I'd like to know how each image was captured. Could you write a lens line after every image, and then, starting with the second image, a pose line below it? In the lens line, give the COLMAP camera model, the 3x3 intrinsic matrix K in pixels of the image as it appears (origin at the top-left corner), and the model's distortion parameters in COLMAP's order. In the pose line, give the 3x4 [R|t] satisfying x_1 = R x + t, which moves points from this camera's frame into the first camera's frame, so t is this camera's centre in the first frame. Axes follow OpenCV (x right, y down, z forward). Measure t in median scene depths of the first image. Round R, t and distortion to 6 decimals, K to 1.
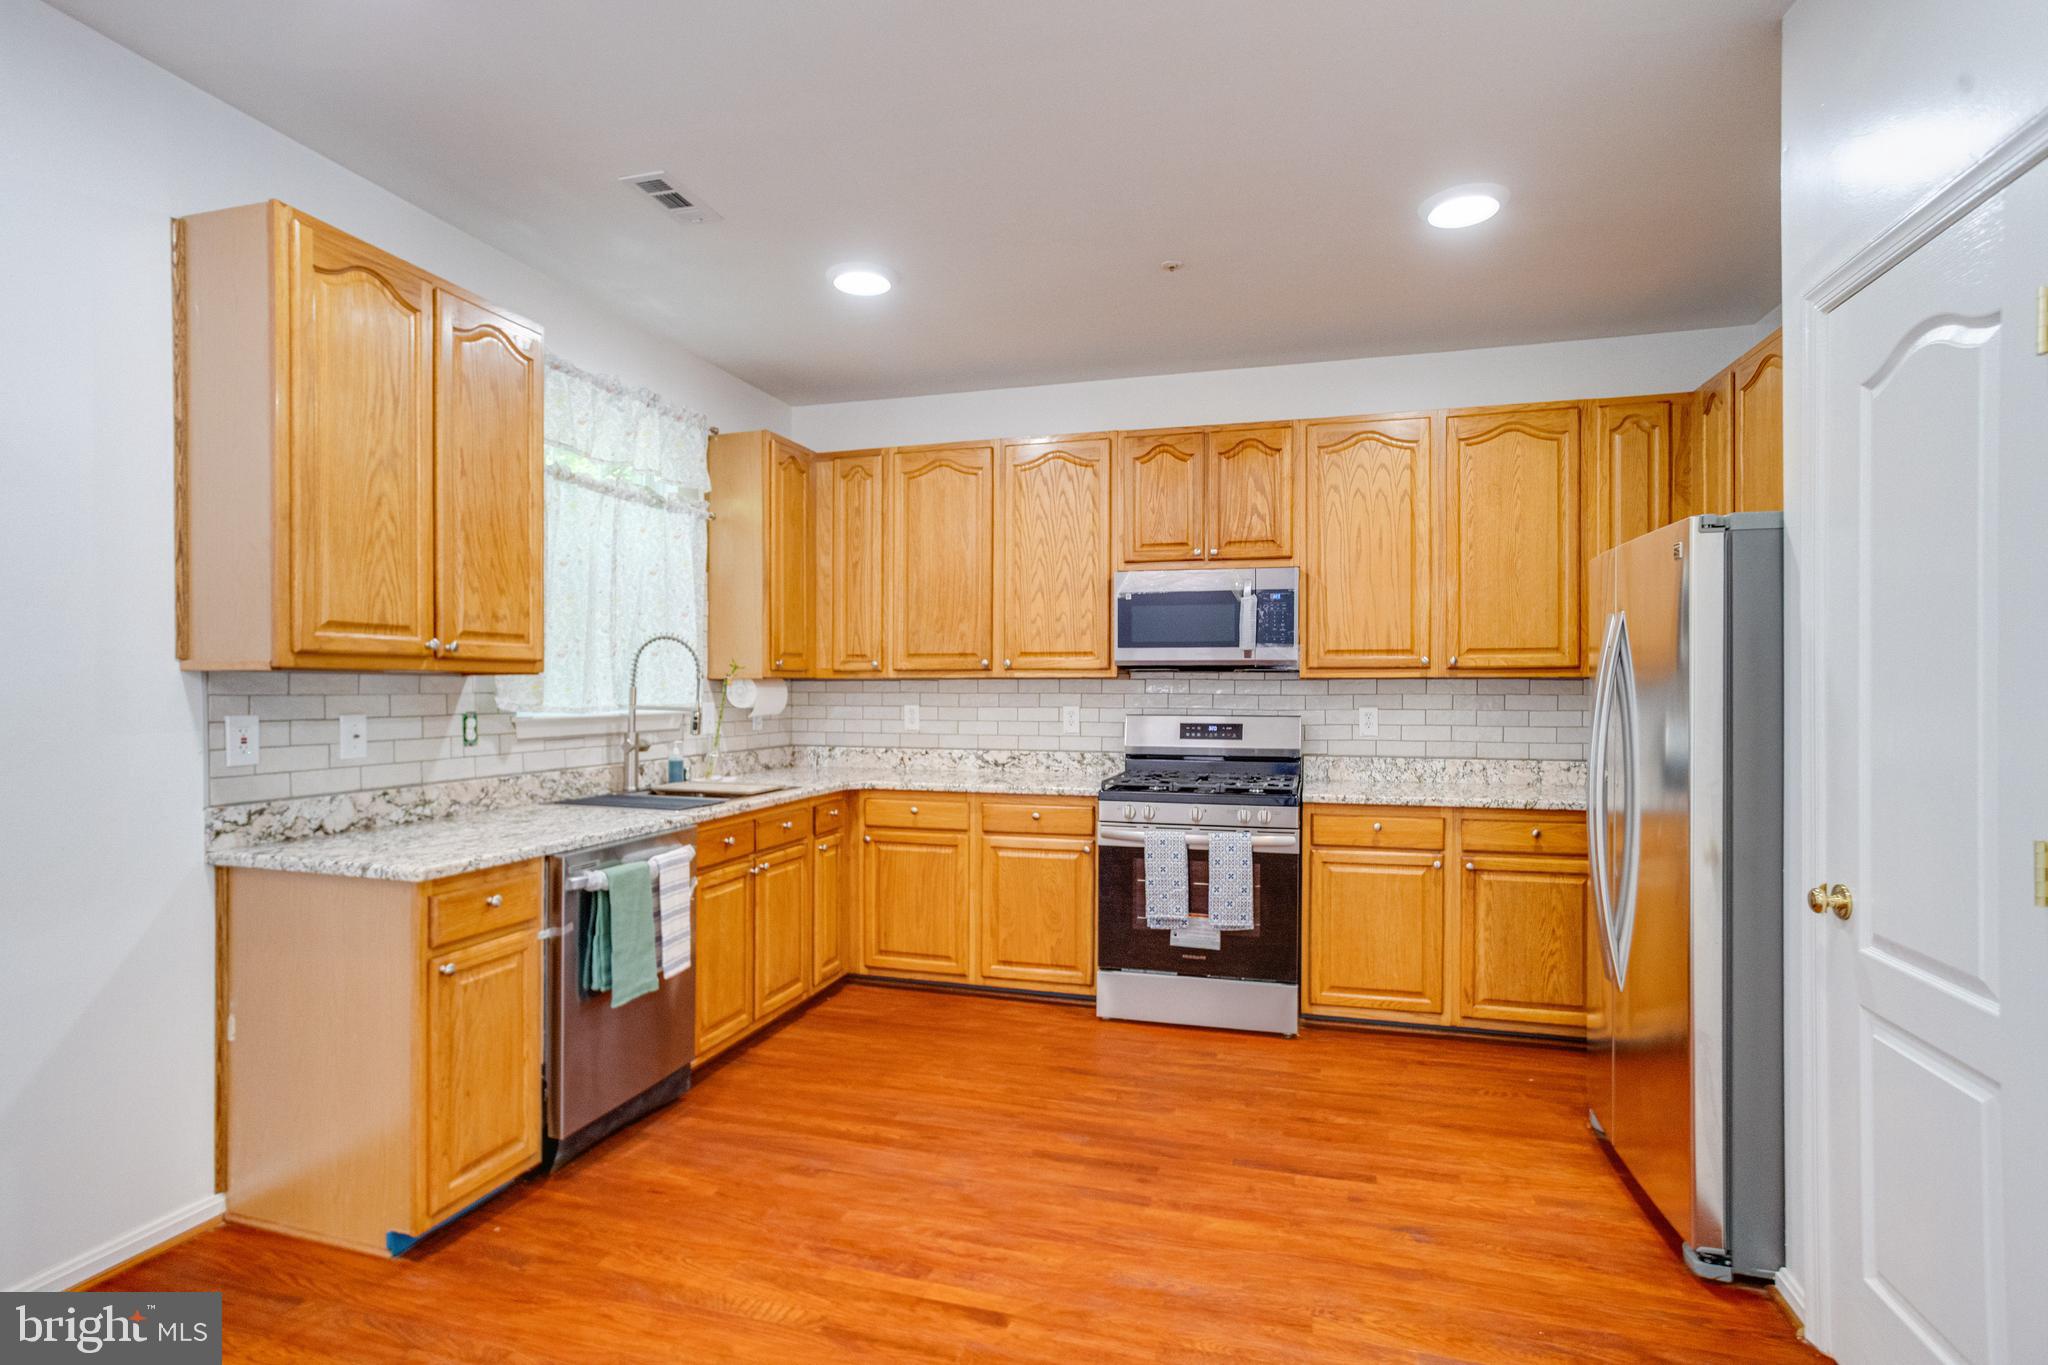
lens RADIAL K [[1008.7, 0, 1010.0], [0, 1008.7, 681.9], [0, 0, 1]] dist [-0.009828, 0.004594]
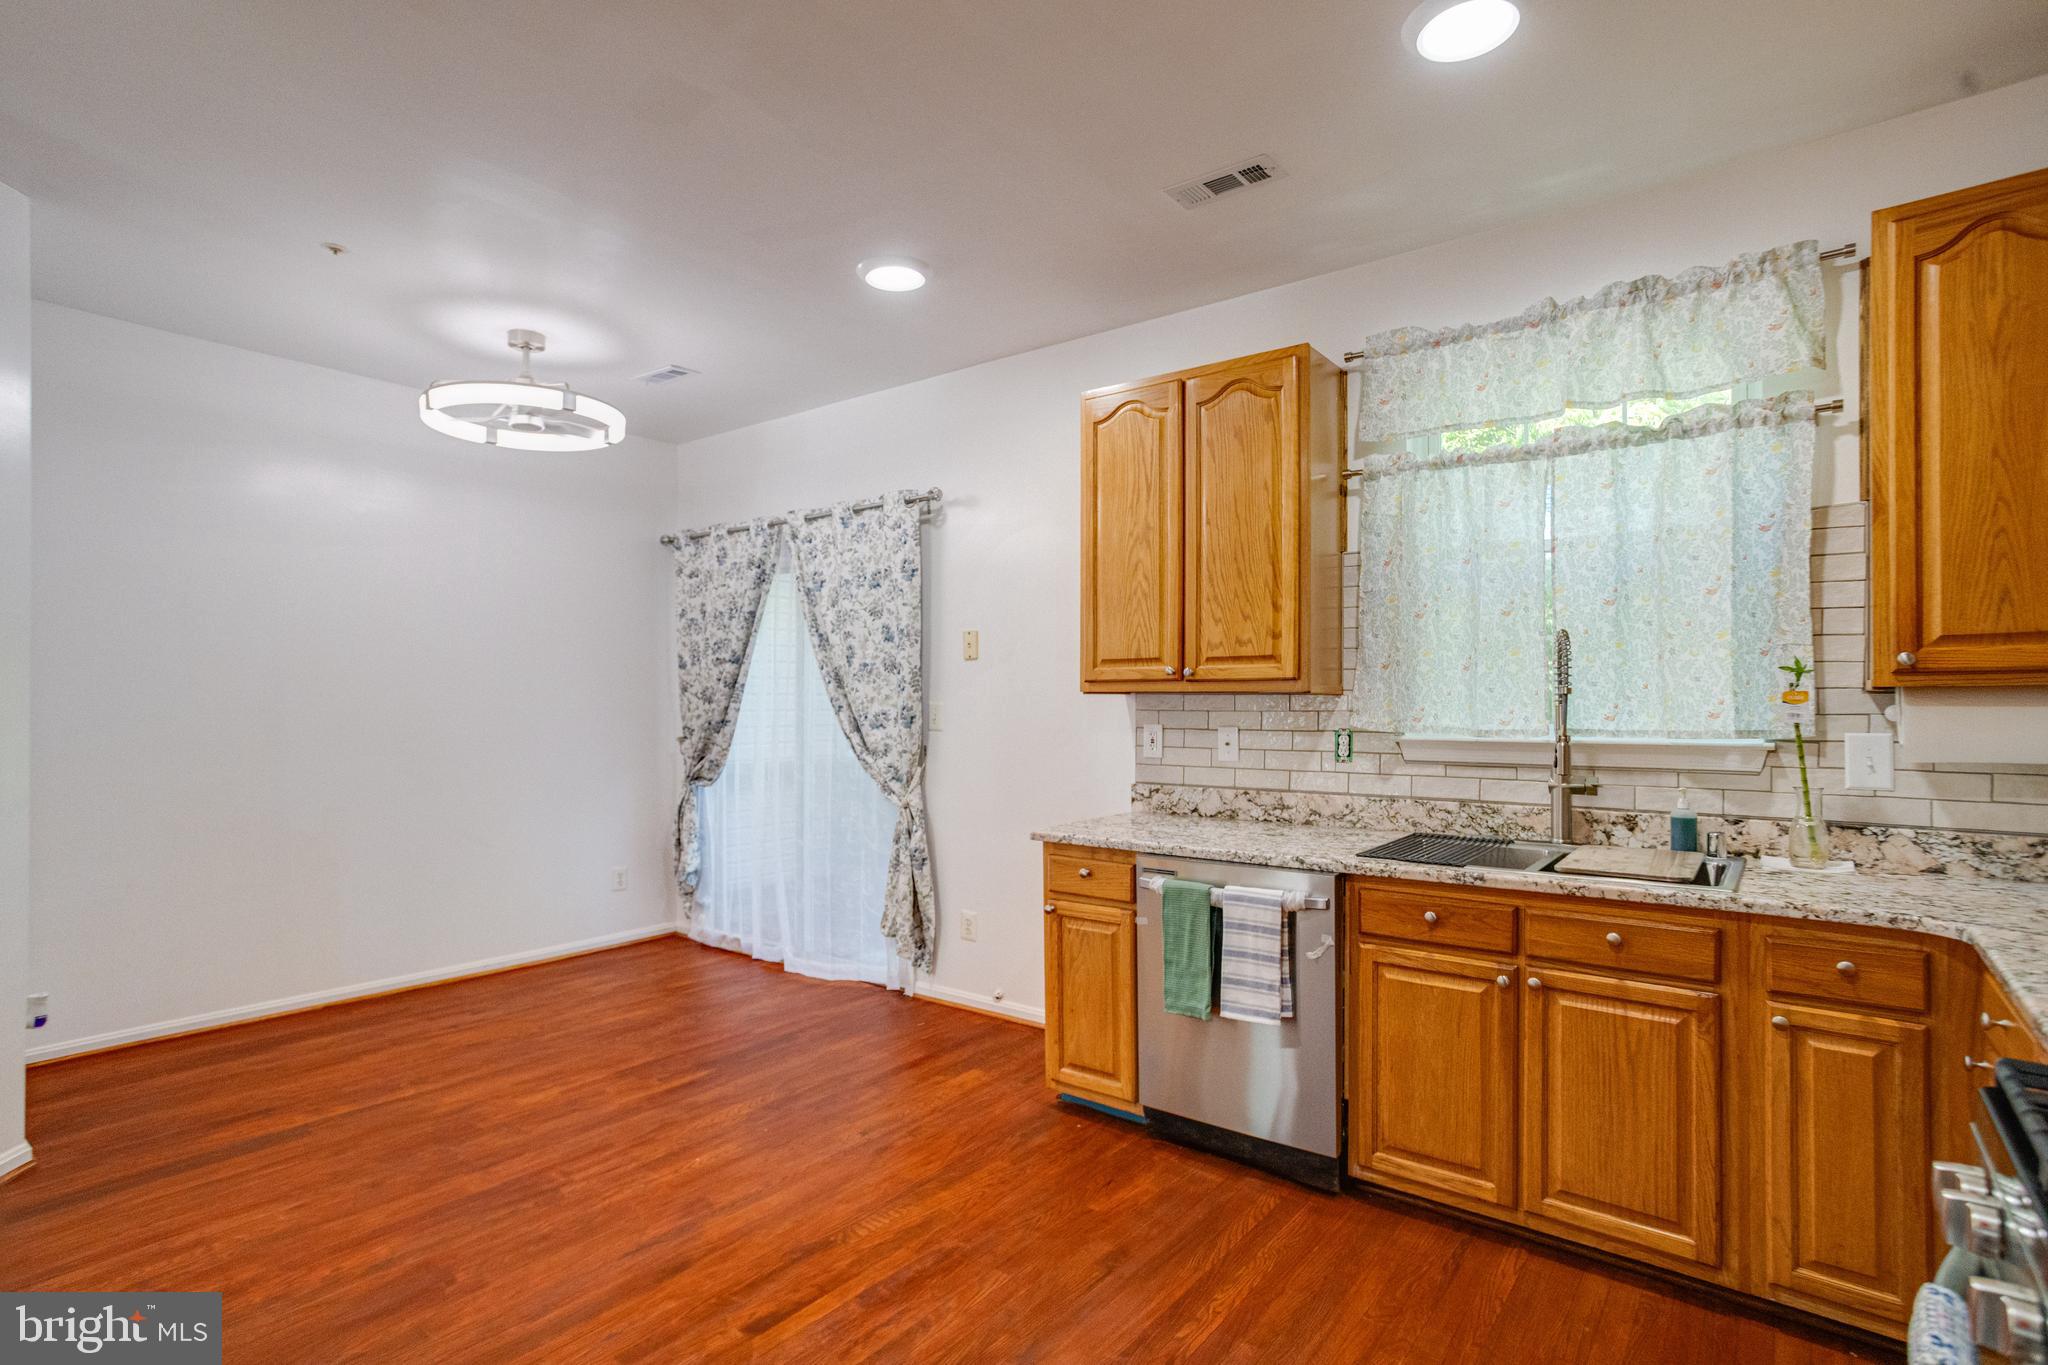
lens RADIAL K [[1008.7, 0, 1010.5], [0, 1008.7, 700.2], [0, 0, 1]] dist [-0.009828, 0.004594]
pose [[-0.367460, -0.001061, -0.930039, 0.617429], [0.006604, 0.999971, -0.003750, 0.002102], [0.930016, -0.007520, -0.367443, 1.190342]]
